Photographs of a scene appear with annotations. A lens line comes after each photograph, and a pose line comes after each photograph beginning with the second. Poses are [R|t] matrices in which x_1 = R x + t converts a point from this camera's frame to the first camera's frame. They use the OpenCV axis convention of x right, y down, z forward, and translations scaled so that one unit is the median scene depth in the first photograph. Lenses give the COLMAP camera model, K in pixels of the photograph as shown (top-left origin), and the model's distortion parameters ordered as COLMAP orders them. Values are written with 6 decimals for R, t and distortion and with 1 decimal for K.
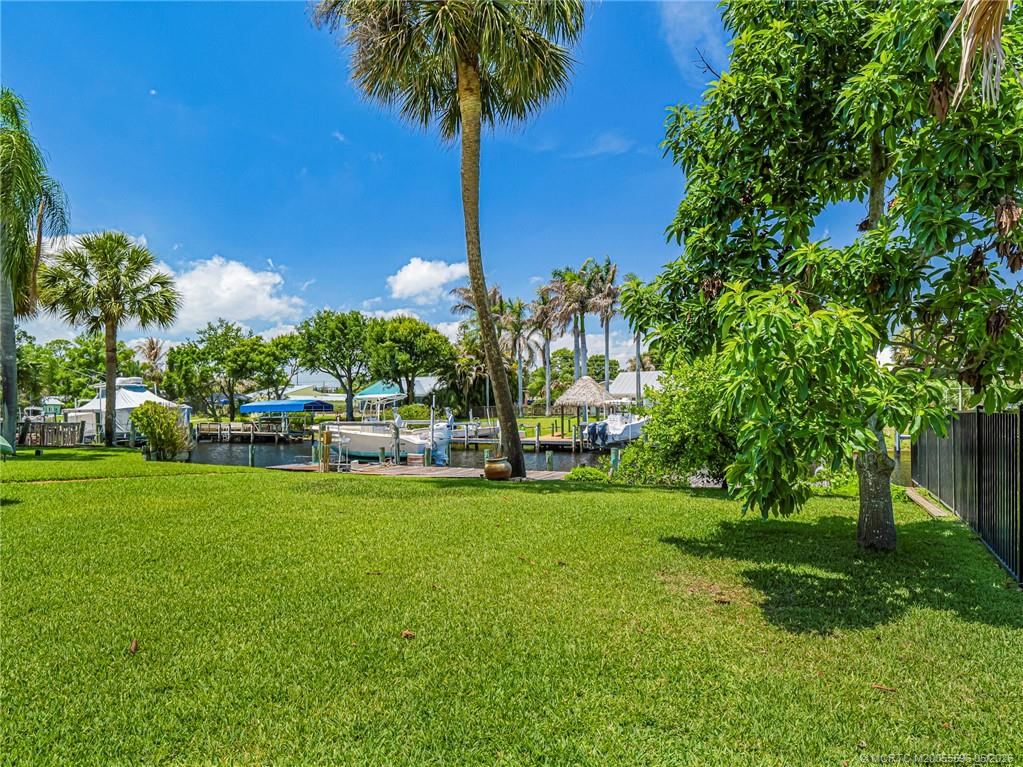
lens RADIAL K [[645.7, 0, 531.1], [0, 645.7, 422.1], [0, 0, 1]] dist [0.006484, 0.001815]
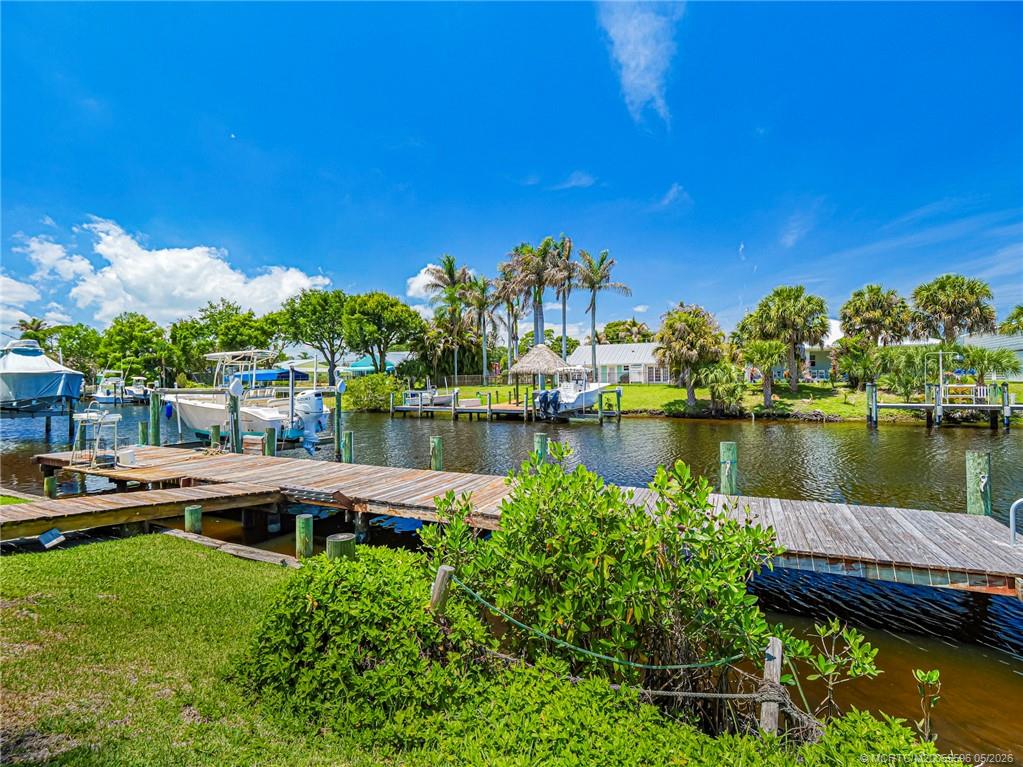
lens RADIAL K [[477.9, 0, 511.5], [0, 477.9, 383.5], [0, 0, 1]] dist [0.084221, -0.000075]
pose [[0.999781, -0.001099, -0.020901, 0.044044], [0.000770, 0.999876, -0.015714, 0.001099], [0.020916, 0.015695, 0.999658, 0.205882]]
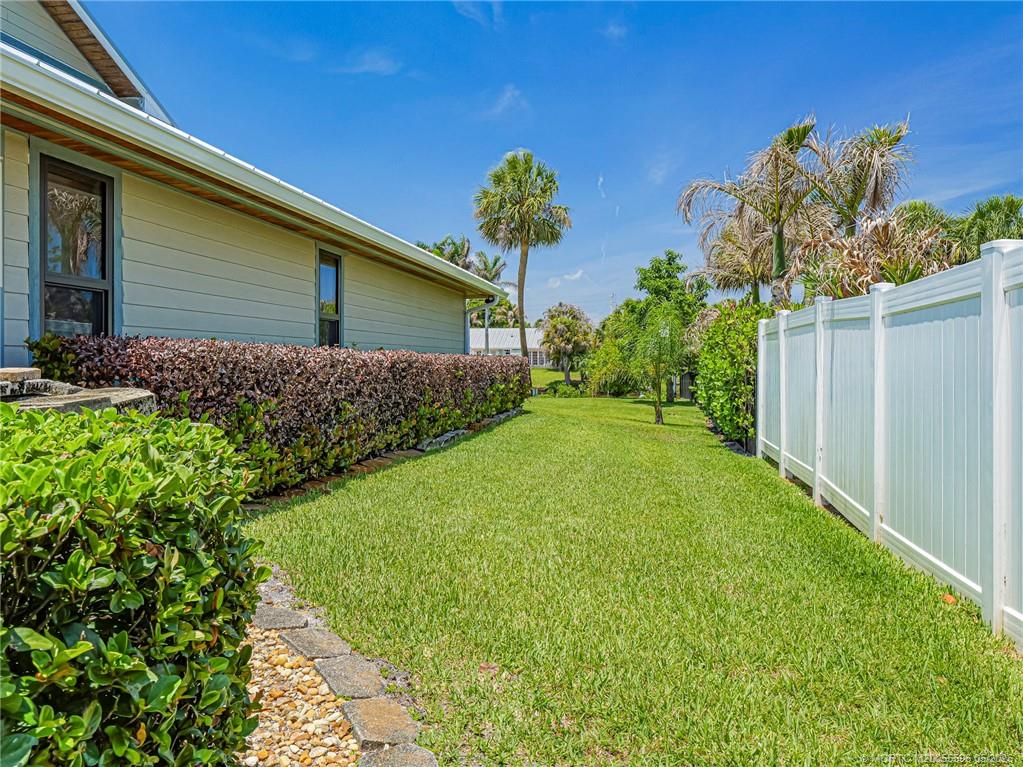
lens RADIAL K [[713.9, 0, 511.5], [0, 713.9, 383.5], [0, 0, 1]] dist [-0.146652, 0.000224]
pose [[0.957367, -0.010637, 0.288680, -0.166995], [0.005989, 0.999838, 0.016977, -0.003125], [-0.288814, -0.014524, 0.957275, -0.275806]]
